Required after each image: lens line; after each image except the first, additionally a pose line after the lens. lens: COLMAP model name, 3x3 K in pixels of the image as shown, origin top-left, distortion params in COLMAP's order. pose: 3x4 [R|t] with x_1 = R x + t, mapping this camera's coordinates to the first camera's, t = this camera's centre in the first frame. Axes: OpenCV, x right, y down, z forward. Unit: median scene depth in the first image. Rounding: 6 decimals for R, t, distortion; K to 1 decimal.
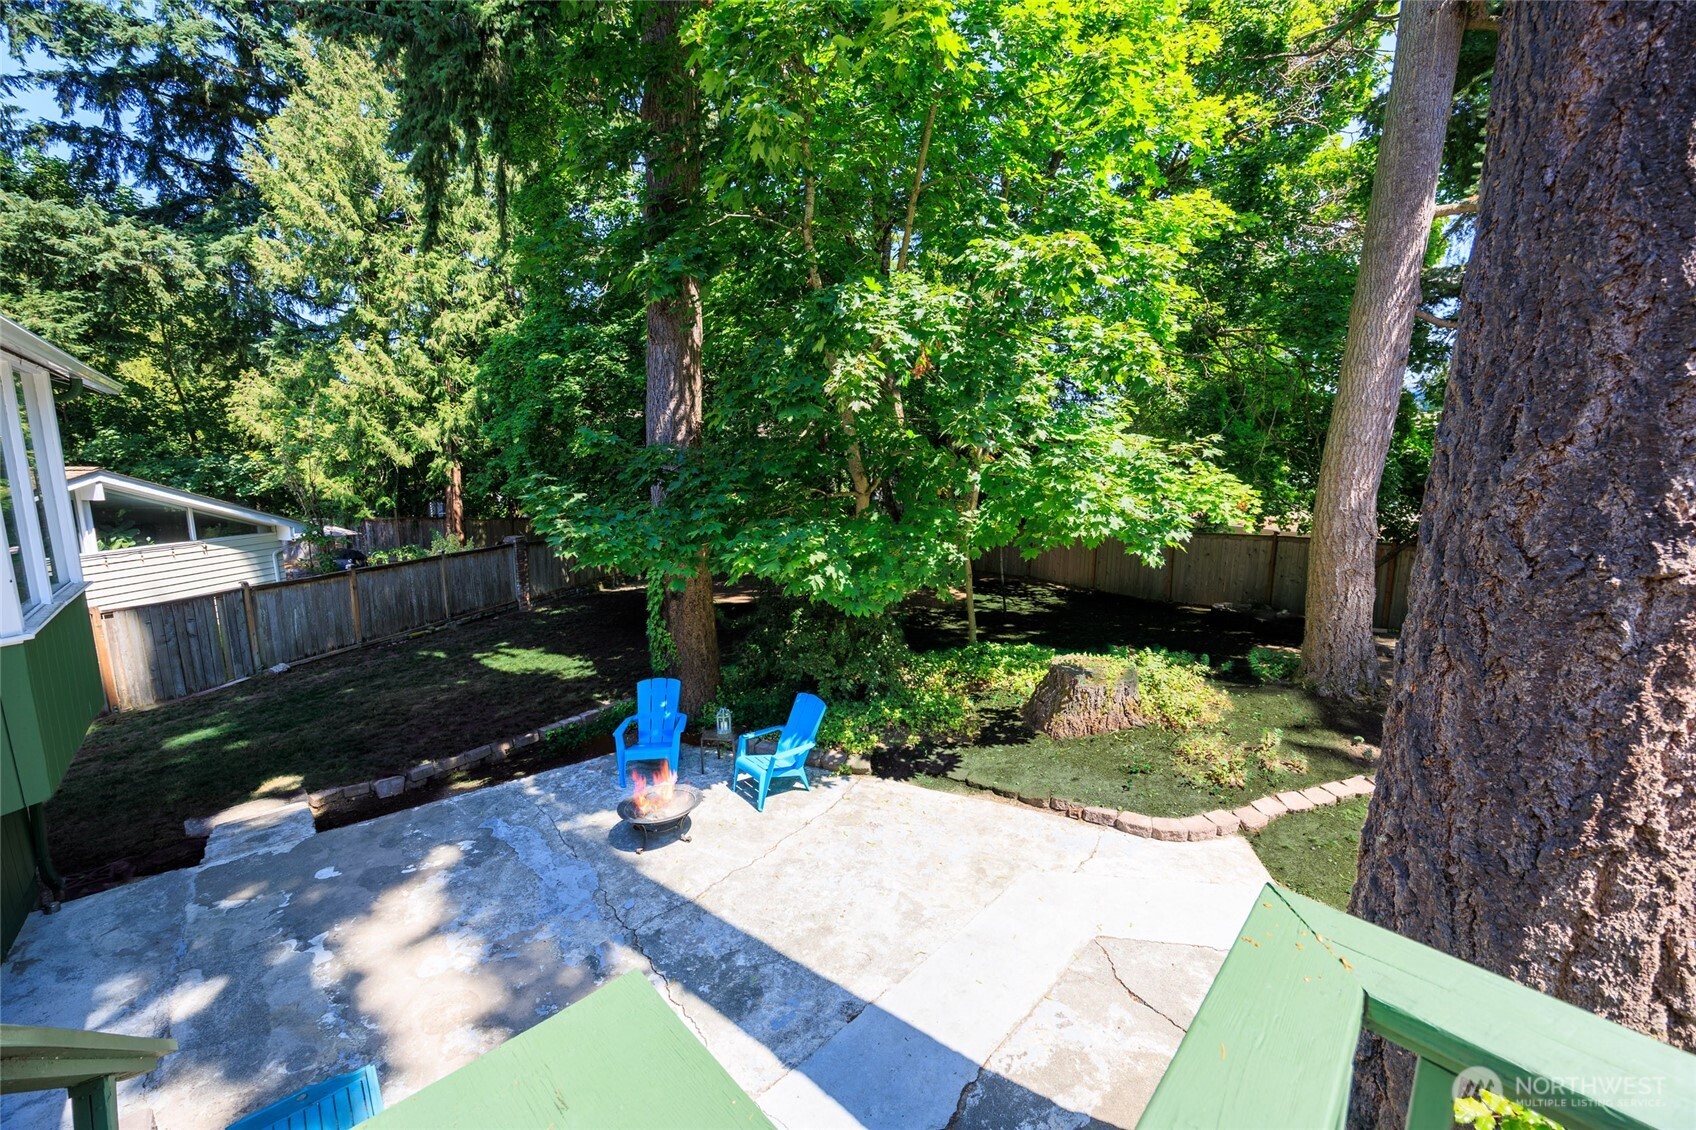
lens RADIAL K [[654.2, 0, 862.0], [0, 654.2, 578.2], [0, 0, 1]] dist [-0.000371, -0.000006]
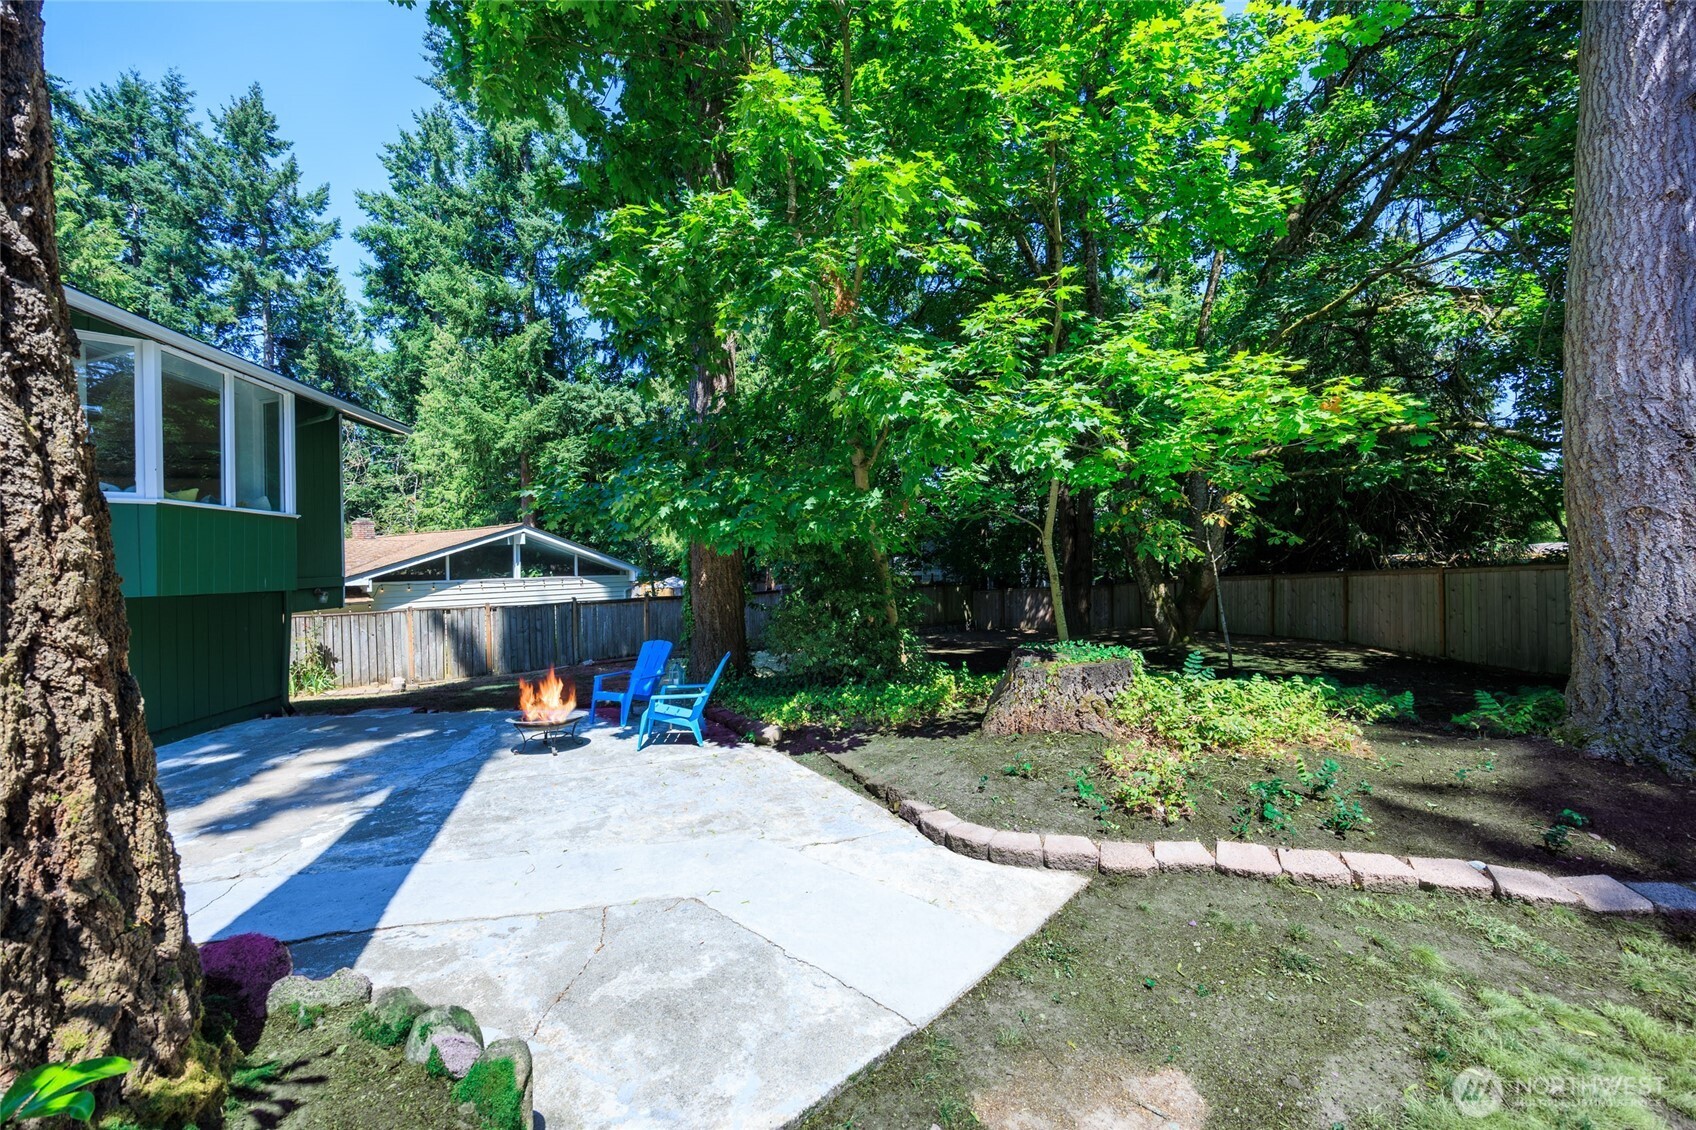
lens RADIAL K [[654.2, 0, 862.0], [0, 654.2, 578.2], [0, 0, 1]] dist [-0.000371, -0.000006]
pose [[0.830353, -0.013193, -0.557082, 0.247137], [-0.074172, 0.988207, -0.133959, 0.072908], [0.552280, 0.152553, 0.819582, 0.117733]]
